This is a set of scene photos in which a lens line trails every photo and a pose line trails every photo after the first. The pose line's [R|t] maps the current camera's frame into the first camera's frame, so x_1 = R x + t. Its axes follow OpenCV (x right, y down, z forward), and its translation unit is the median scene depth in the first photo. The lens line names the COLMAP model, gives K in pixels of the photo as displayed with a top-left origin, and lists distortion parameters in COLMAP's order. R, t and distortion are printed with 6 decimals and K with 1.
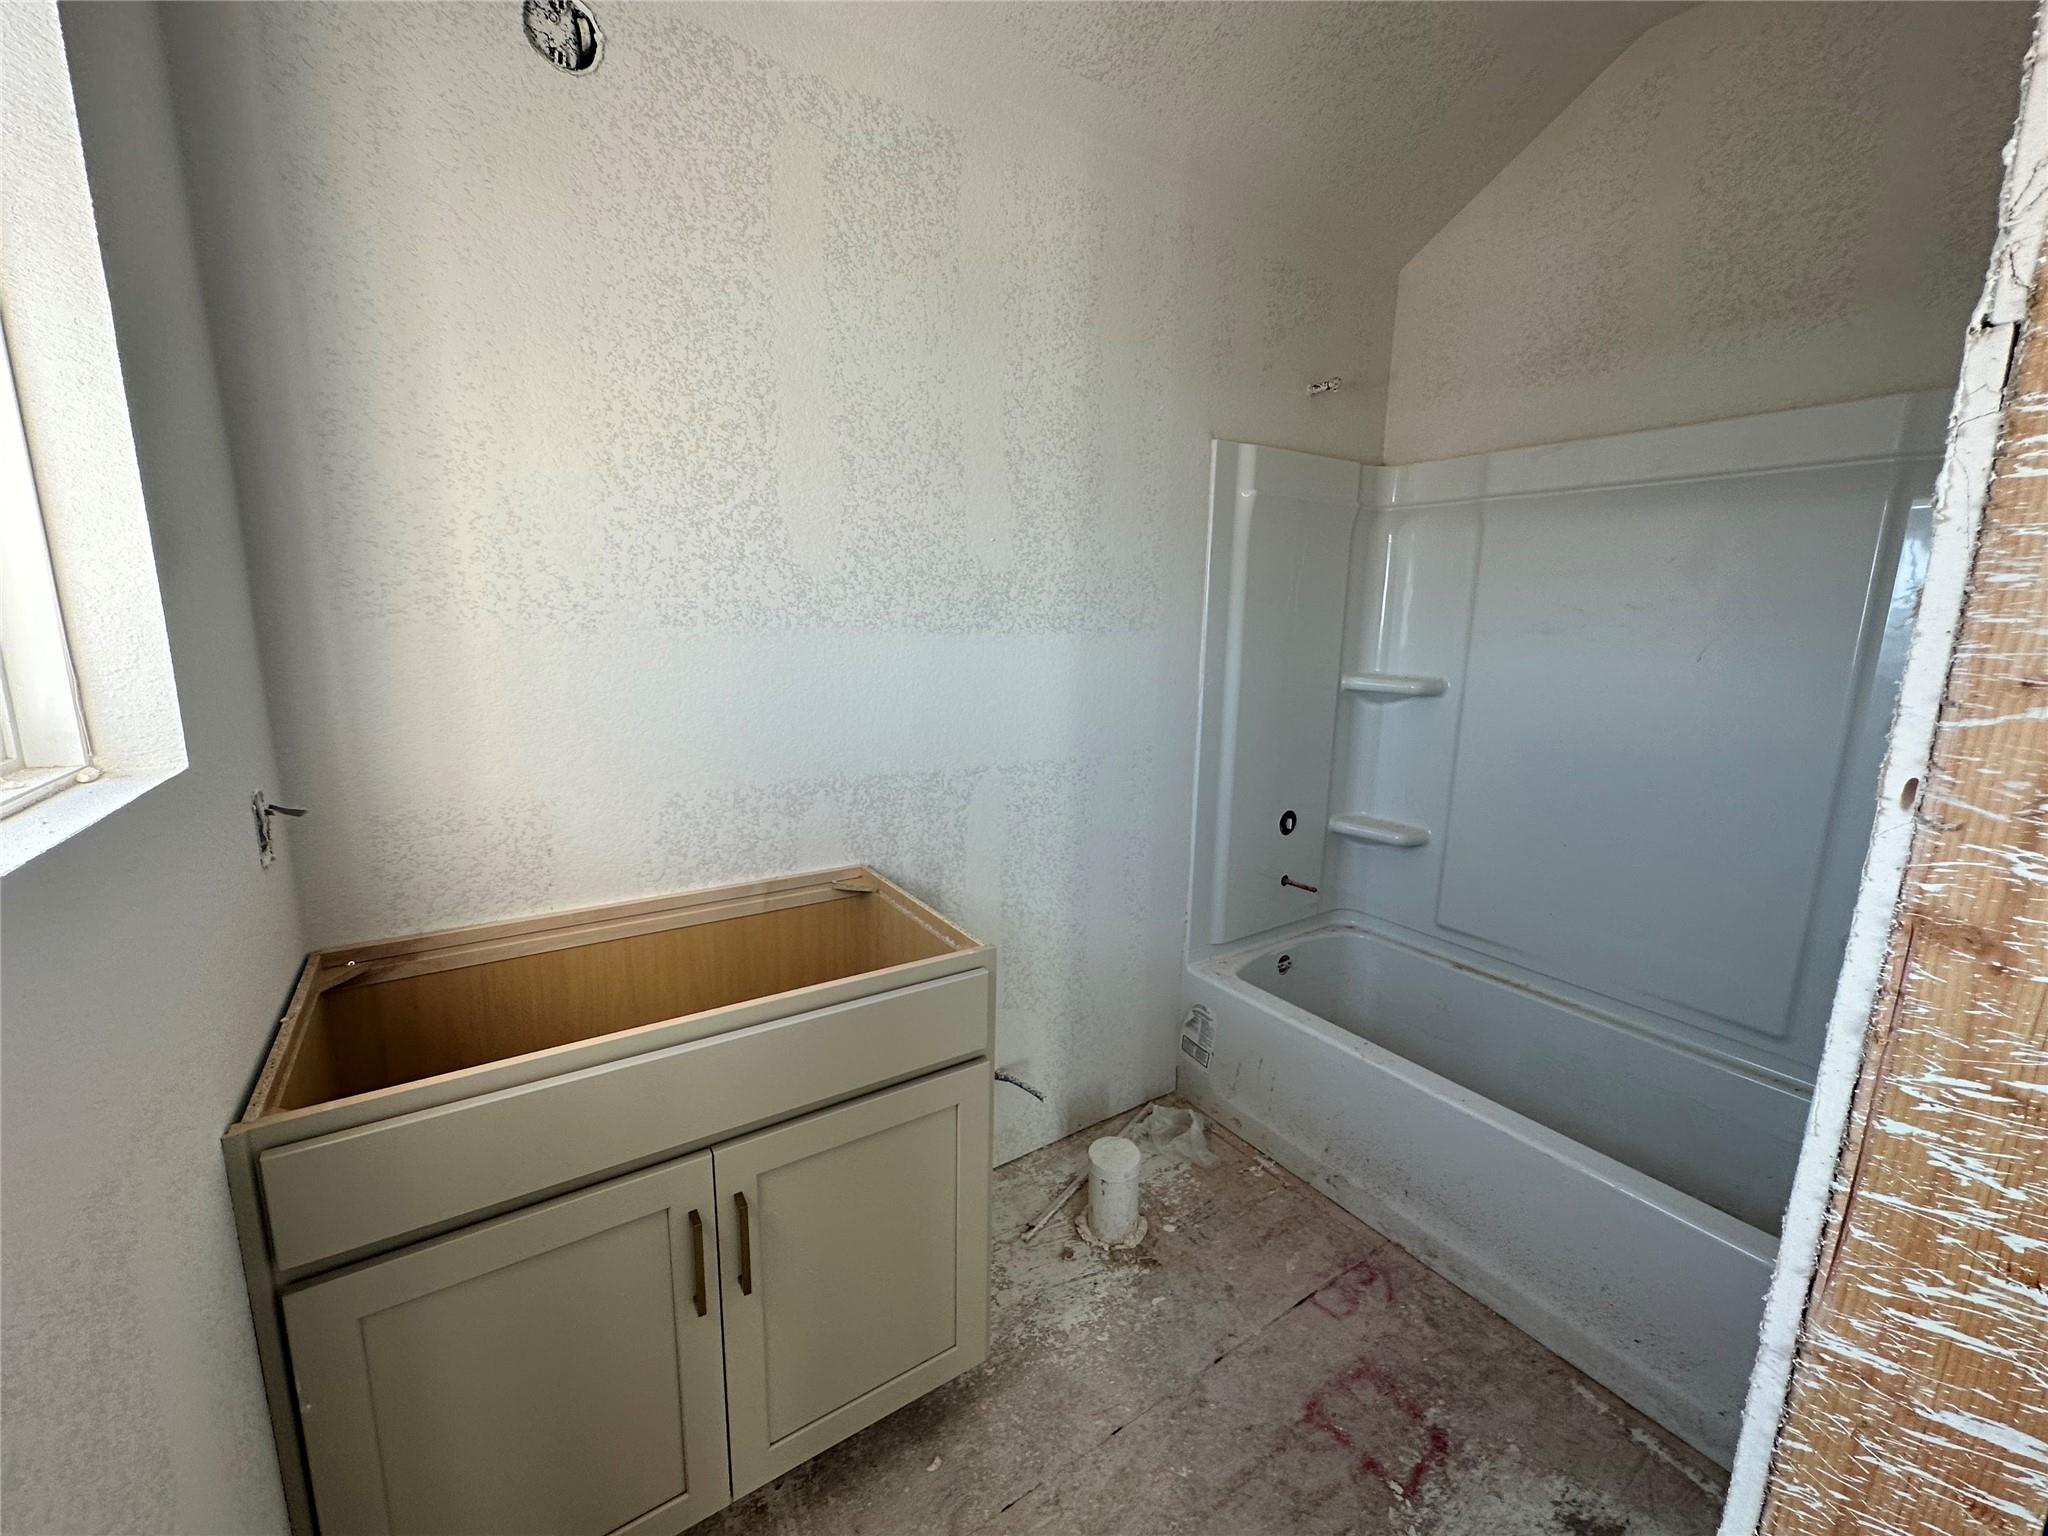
lens RADIAL K [[821.3, 0, 1020.5], [0, 821.3, 770.3], [0, 0, 1]] dist [-0.005850, 0.000356]
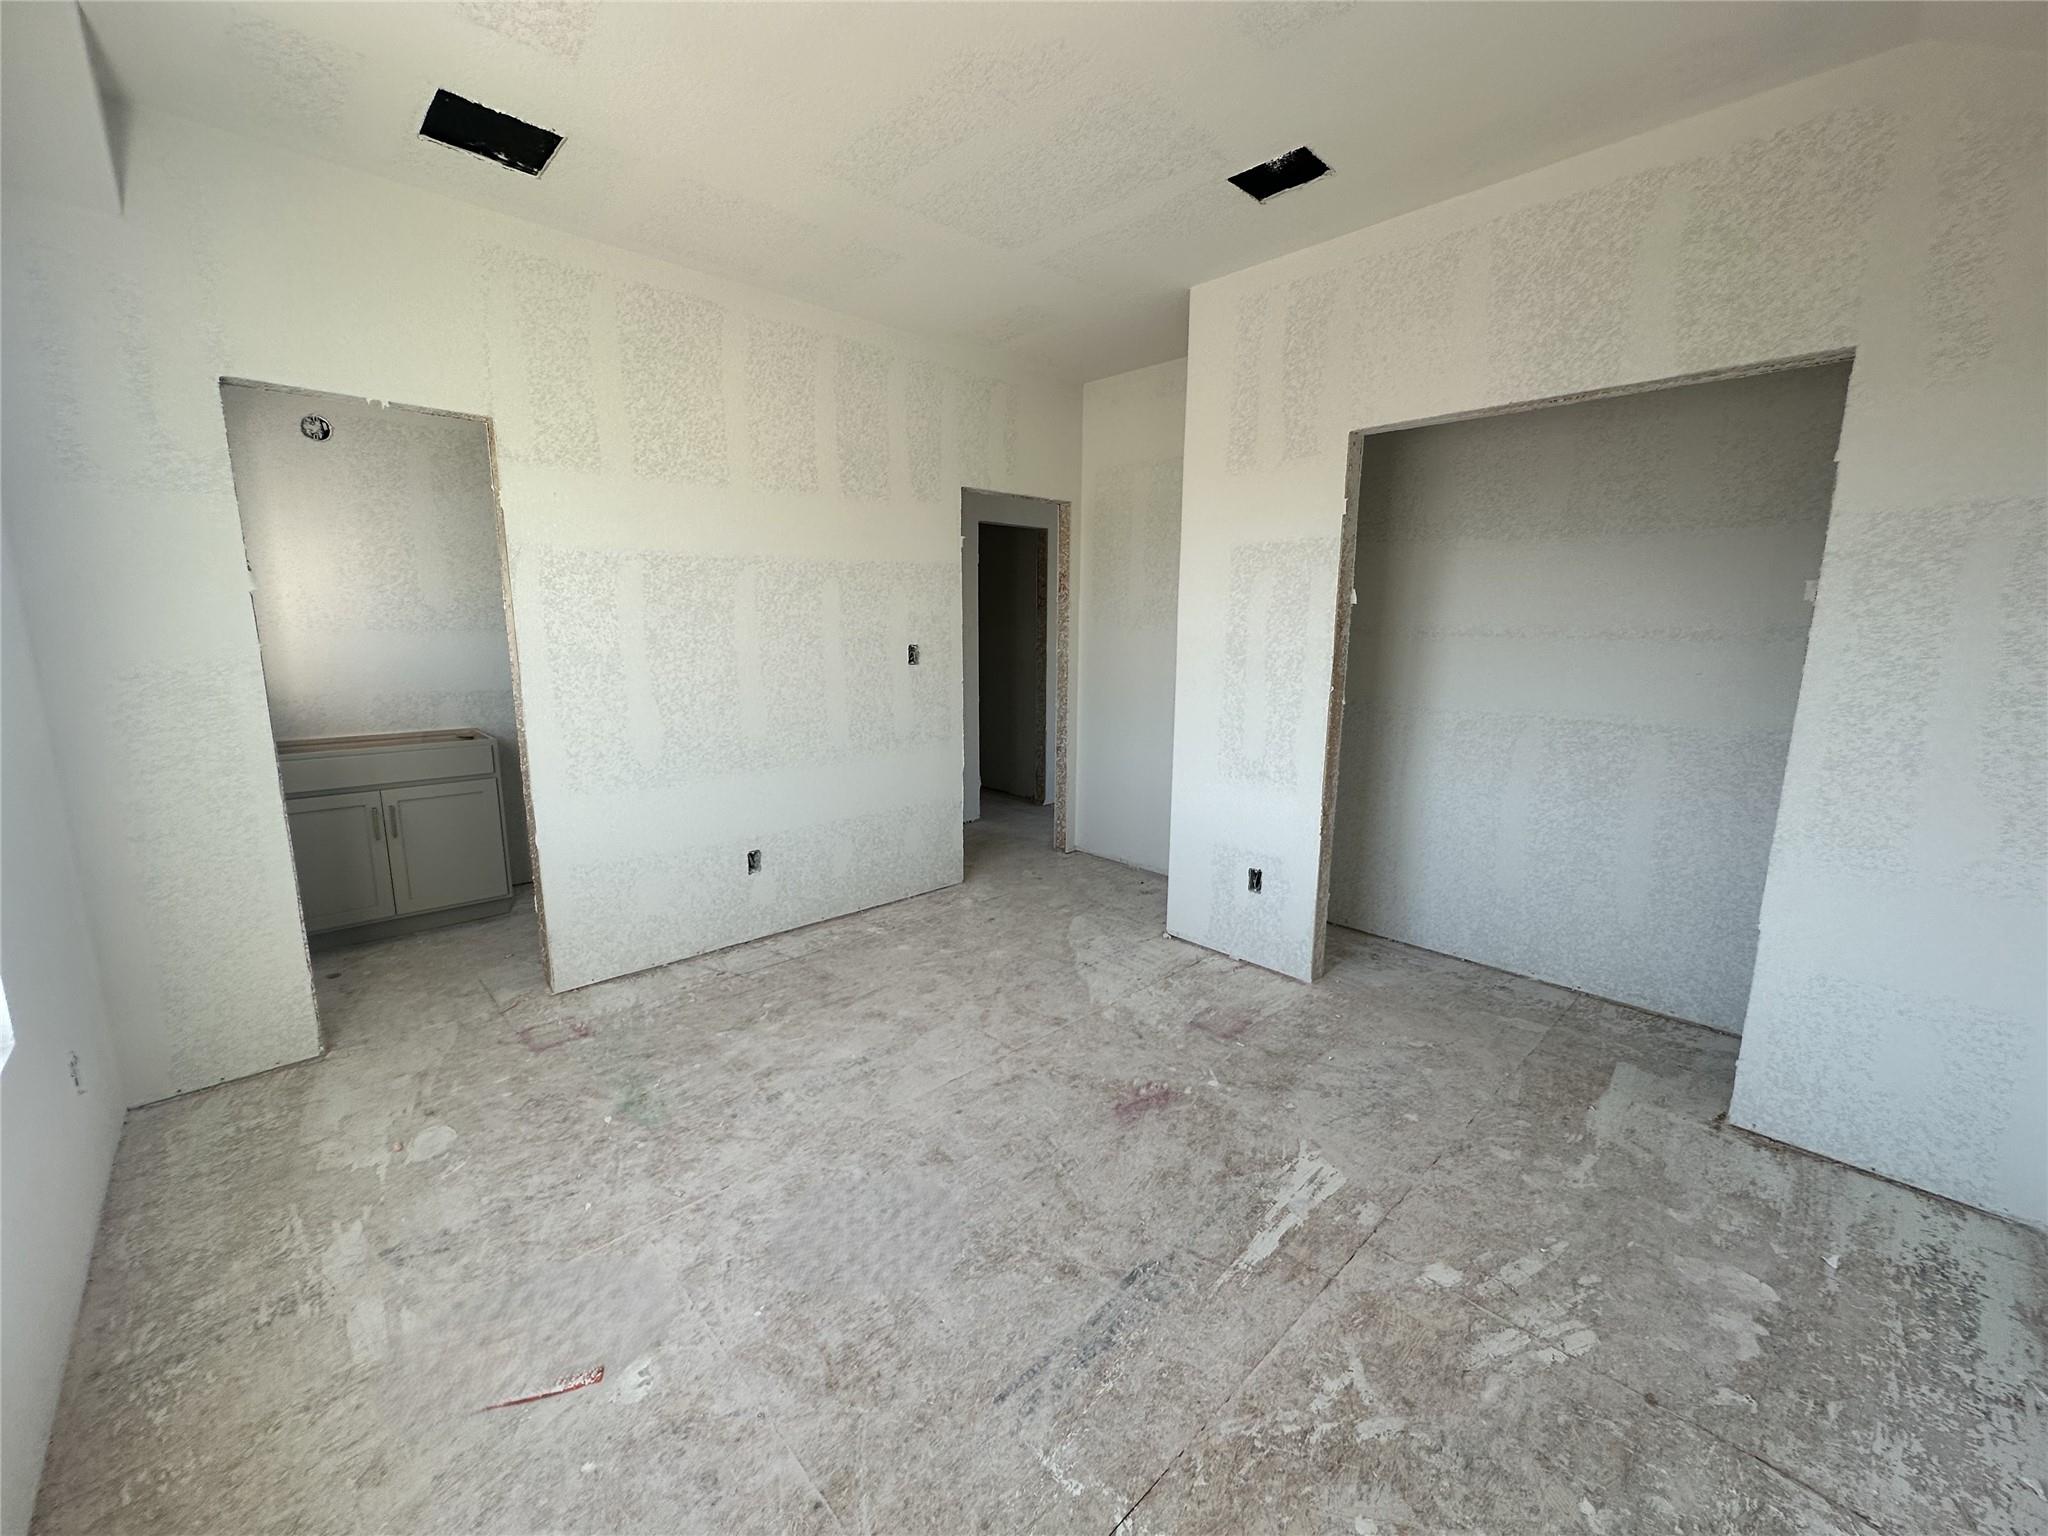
lens RADIAL K [[821.3, 0, 1026.5], [0, 821.3, 766.2], [0, 0, 1]] dist [-0.005850, 0.000356]
pose [[0.984758, -0.038663, 0.169580, 1.236614], [0.039456, 0.999220, -0.001306, 0.364296], [-0.169398, 0.007977, 0.985515, -2.035265]]
